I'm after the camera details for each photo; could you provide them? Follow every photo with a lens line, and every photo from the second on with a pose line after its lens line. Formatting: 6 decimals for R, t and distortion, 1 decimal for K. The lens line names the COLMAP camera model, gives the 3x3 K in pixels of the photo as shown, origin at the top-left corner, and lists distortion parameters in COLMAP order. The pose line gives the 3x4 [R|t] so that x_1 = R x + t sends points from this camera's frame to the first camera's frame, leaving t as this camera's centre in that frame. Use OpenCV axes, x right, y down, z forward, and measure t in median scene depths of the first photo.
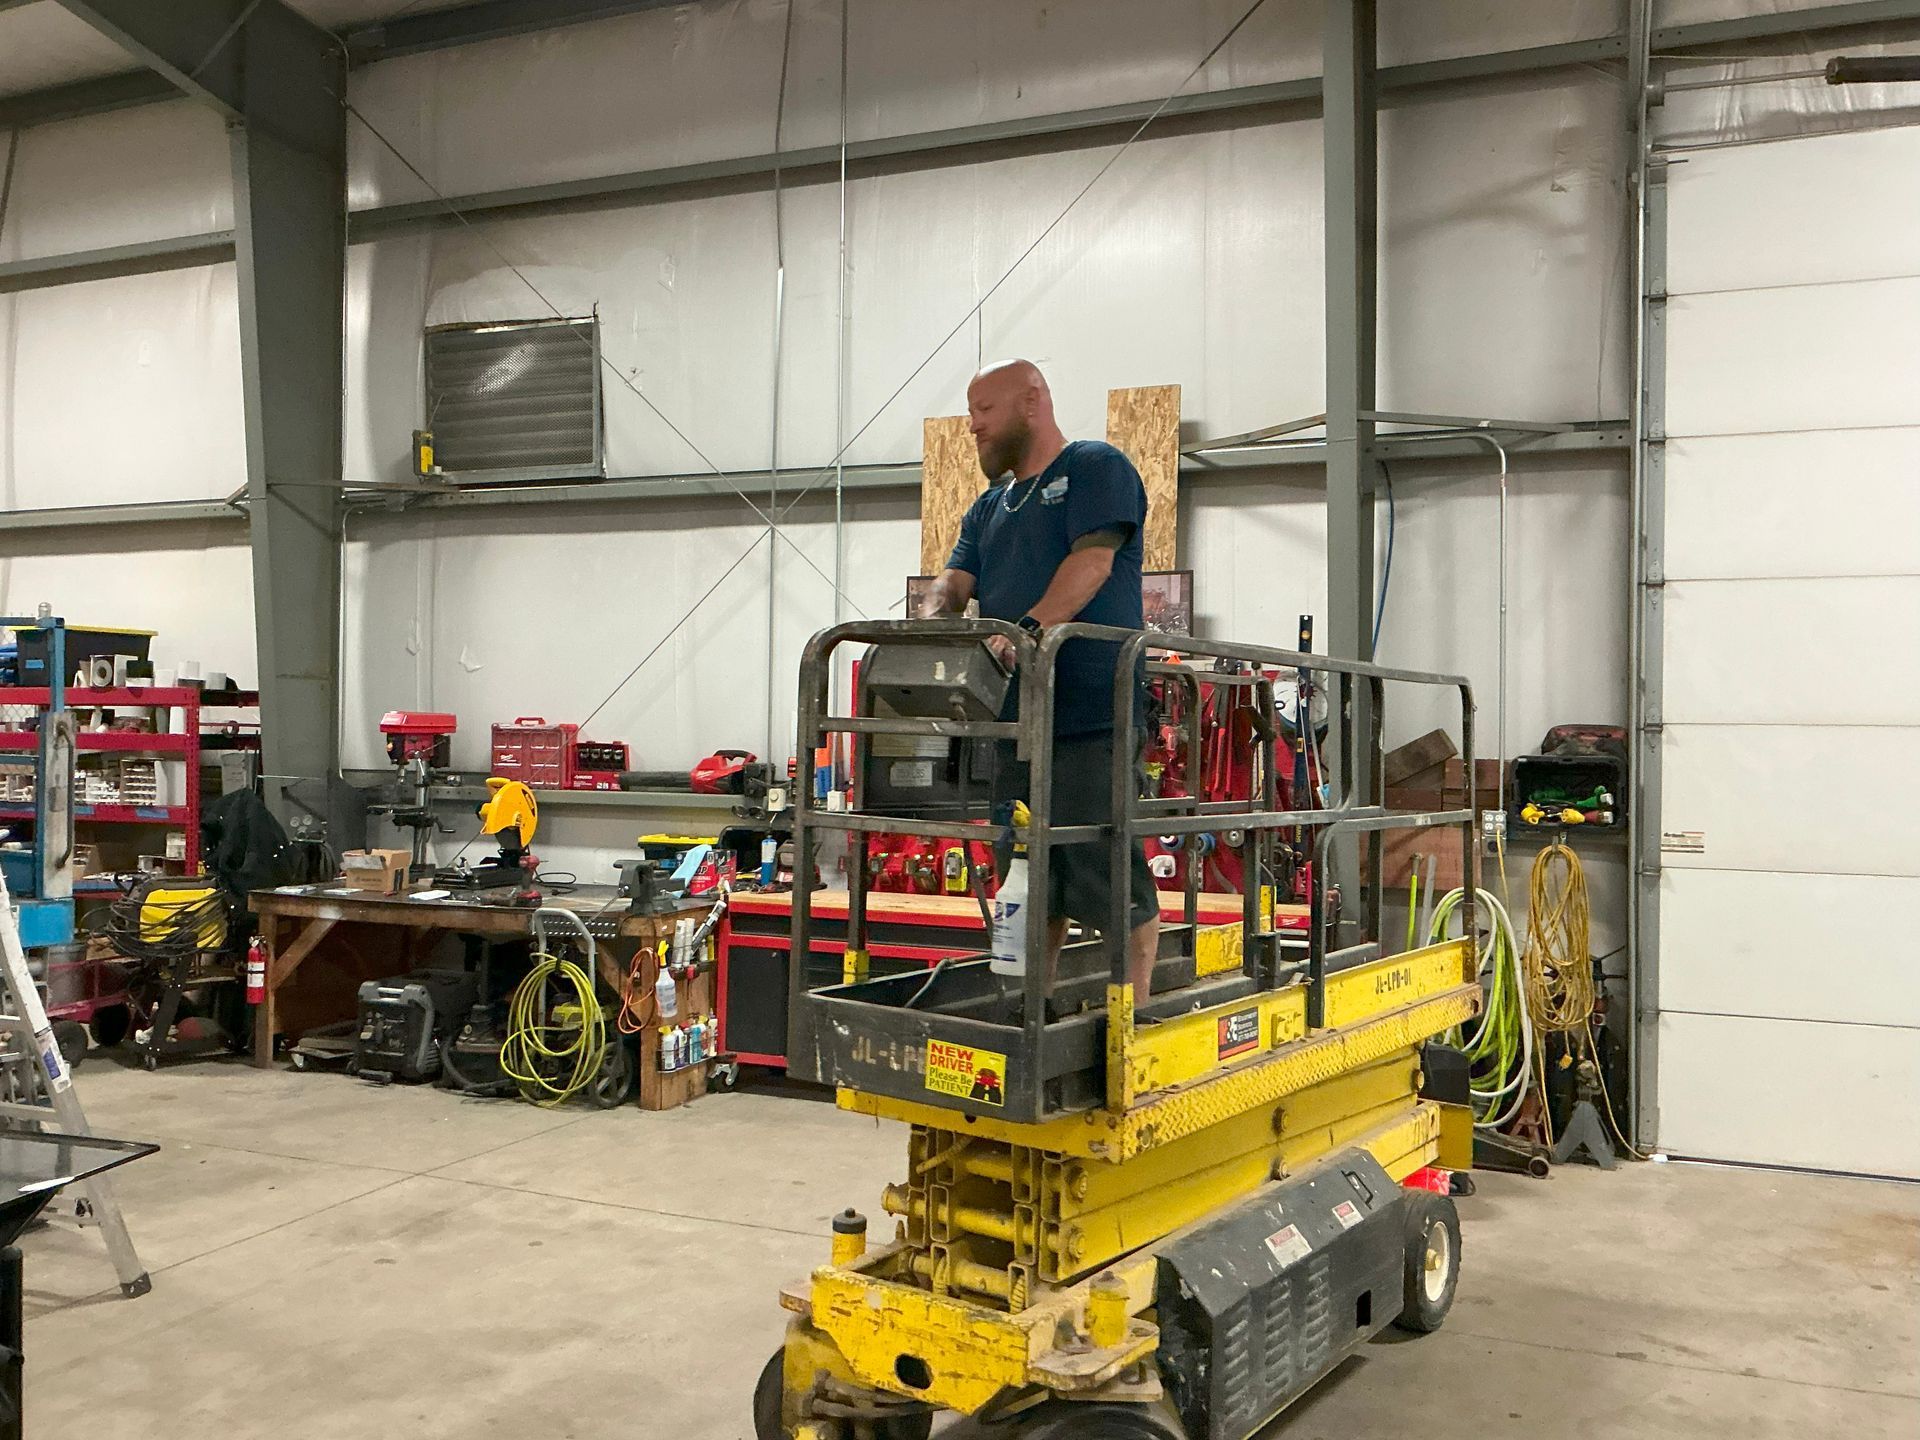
lens RADIAL K [[1586.7, 0, 960.0], [0, 1586.7, 720.0], [0, 0, 1]] dist [0.127287, -0.276369]
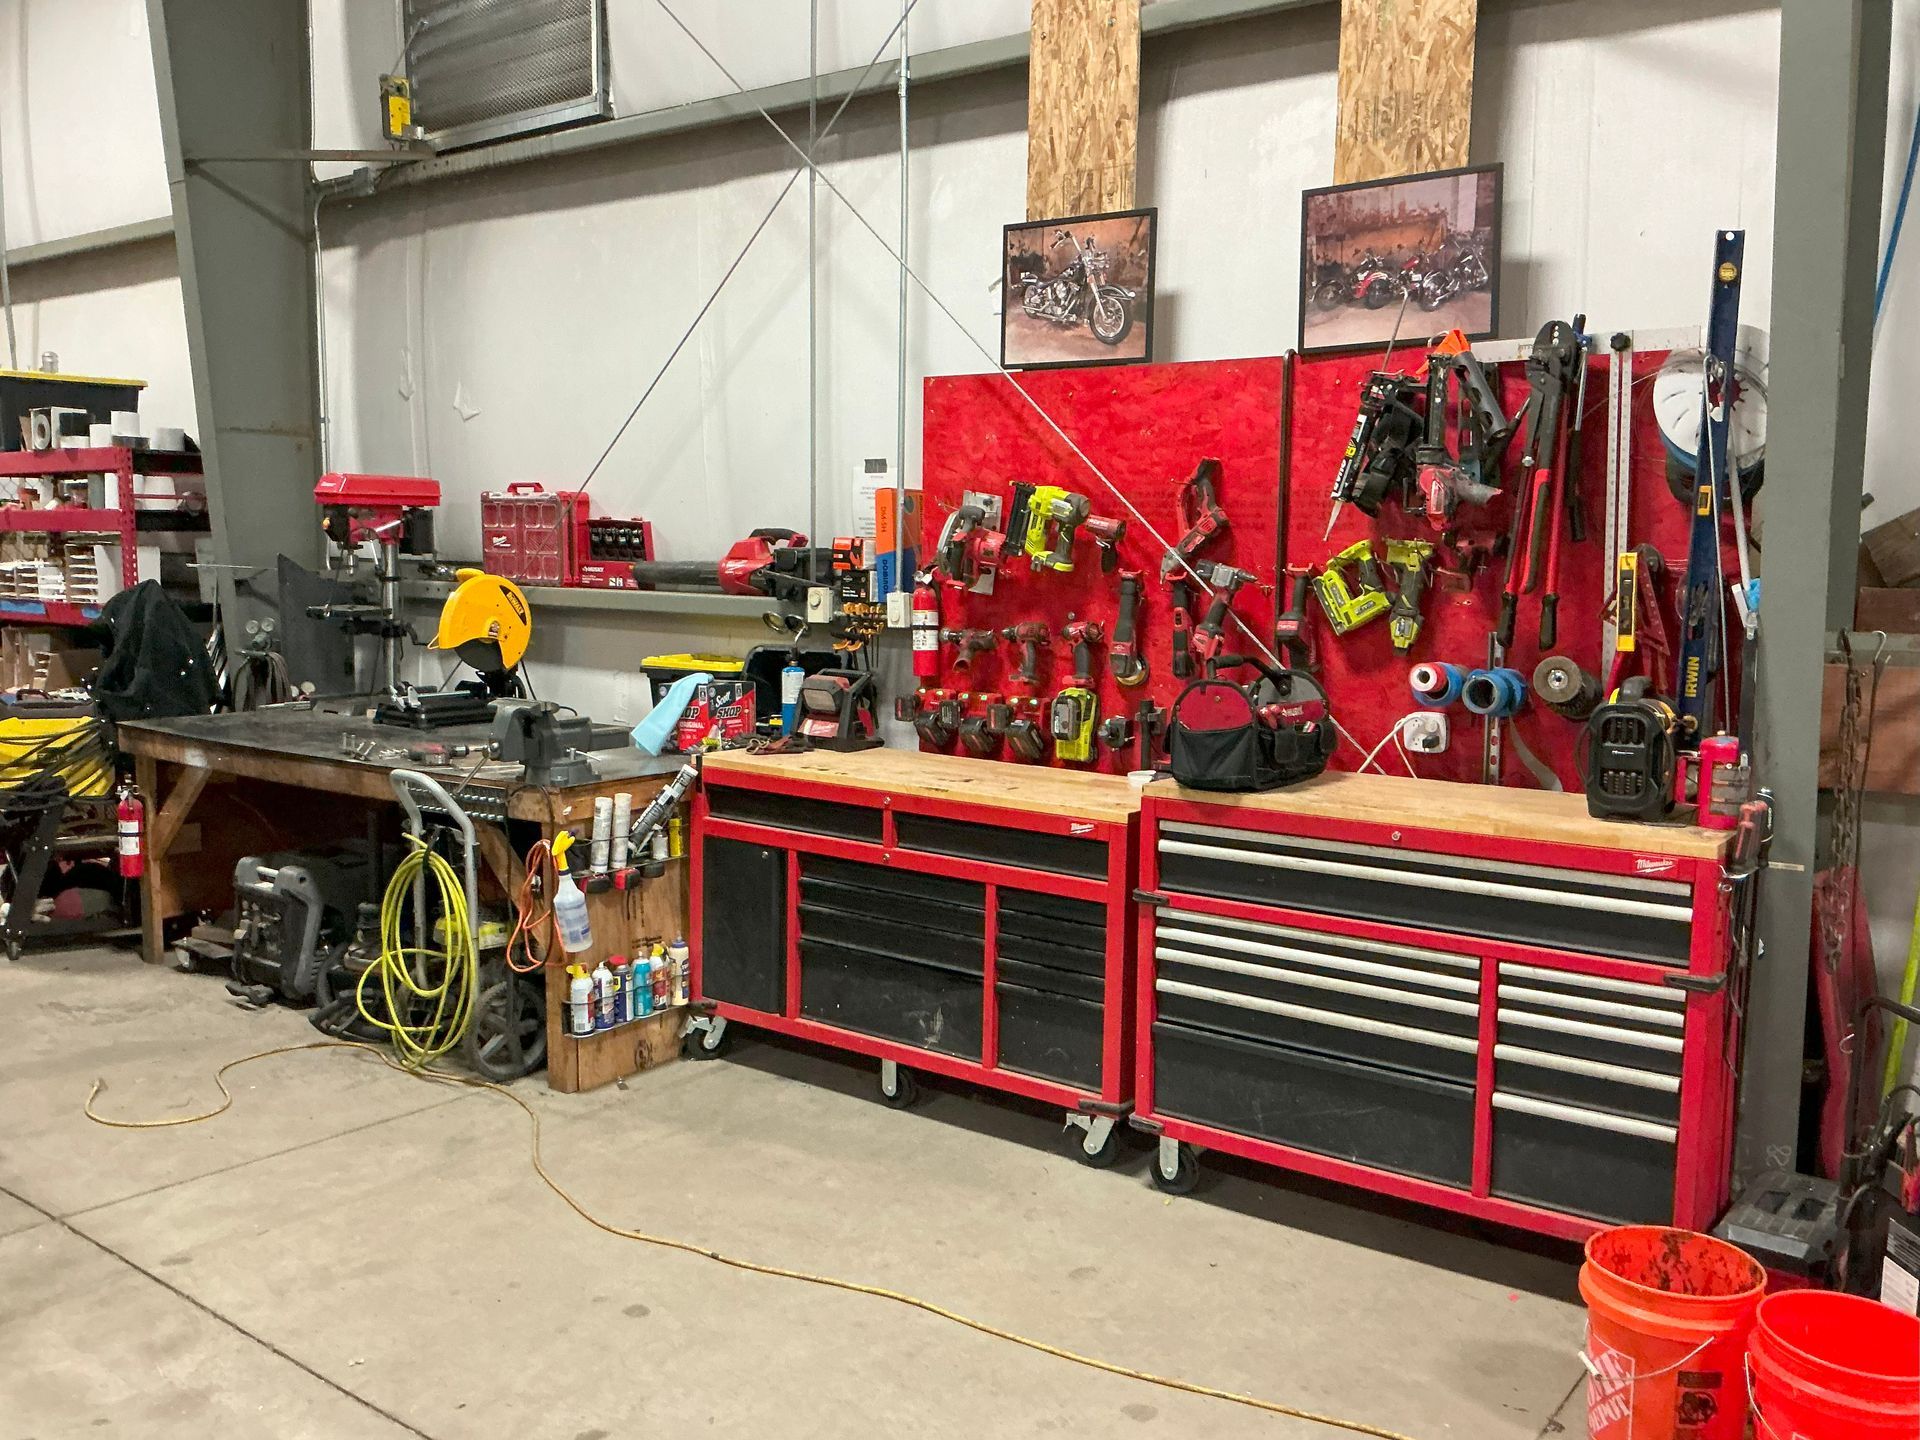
lens RADIAL K [[1586.7, 0, 960.0], [0, 1586.7, 720.0], [0, 0, 1]] dist [0.127287, -0.276369]
pose [[0.969065, 0.026856, -0.245341, 0.102111], [0.002727, 0.992836, 0.119451, 0.020588], [0.246792, -0.116424, 0.962050, 0.408960]]
